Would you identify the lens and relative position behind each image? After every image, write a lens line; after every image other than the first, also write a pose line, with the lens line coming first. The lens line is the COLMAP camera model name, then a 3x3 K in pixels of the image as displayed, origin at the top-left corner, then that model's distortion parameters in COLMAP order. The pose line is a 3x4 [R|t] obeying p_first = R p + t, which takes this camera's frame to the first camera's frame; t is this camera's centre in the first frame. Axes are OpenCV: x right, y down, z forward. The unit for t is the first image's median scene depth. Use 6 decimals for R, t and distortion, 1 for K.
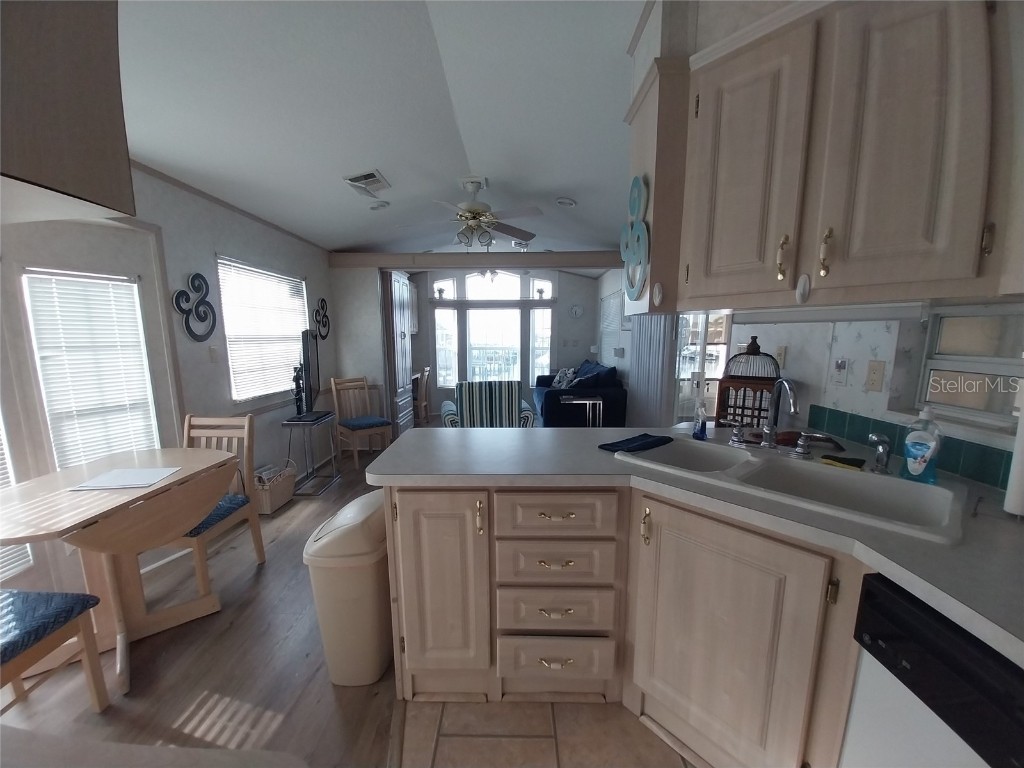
lens RADIAL K [[404.5, 0, 506.5], [0, 404.5, 404.0], [0, 0, 1]] dist [0.012385, -0.014399]
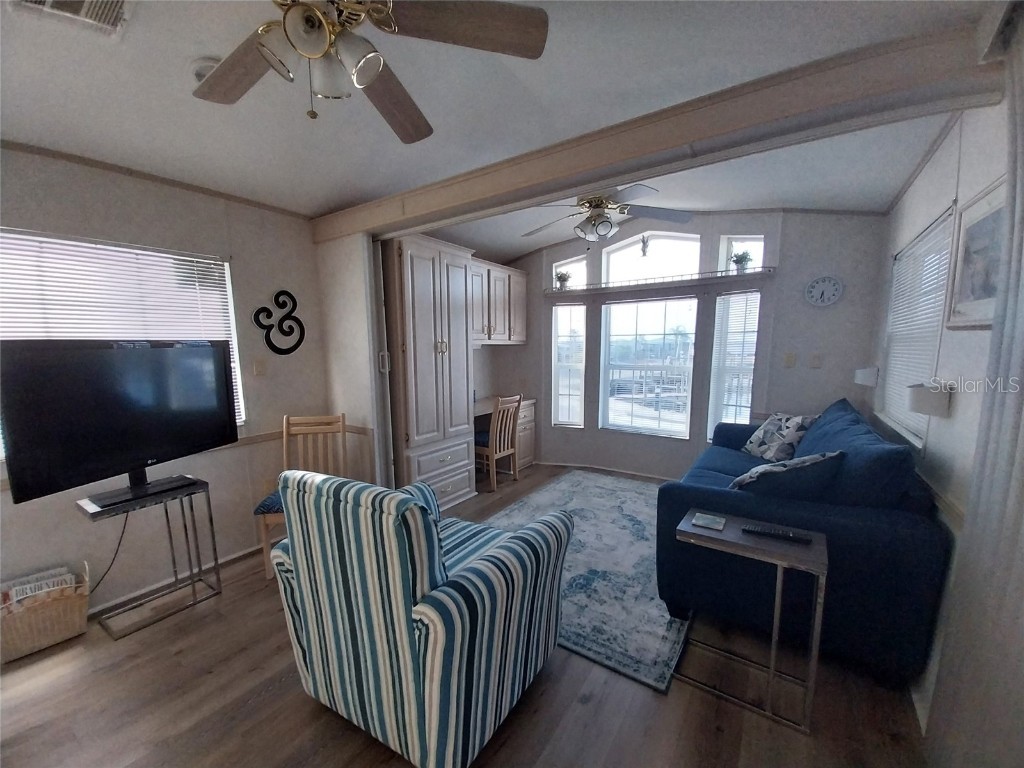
lens RADIAL K [[404.5, 0, 506.5], [0, 404.5, 404.0], [0, 0, 1]] dist [0.012385, -0.014399]
pose [[0.838601, 0.075025, -0.539555, 0.216346], [-0.086658, 0.996231, 0.003838, -0.124175], [0.537810, 0.043538, 0.841941, 0.712282]]
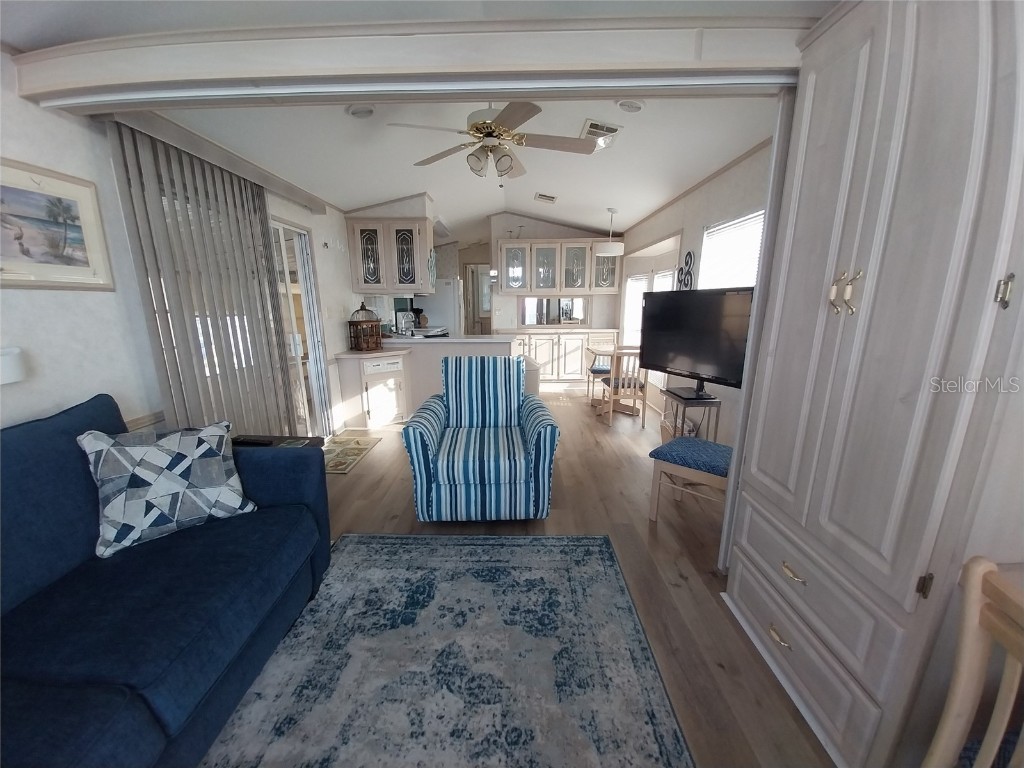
lens RADIAL K [[404.5, 0, 506.5], [0, 404.5, 404.0], [0, 0, 1]] dist [0.012385, -0.014399]
pose [[-0.999942, 0.009540, 0.004929, -0.094855], [0.010719, 0.914169, 0.405192, -0.270898], [-0.000640, 0.405221, -0.914218, 1.616987]]
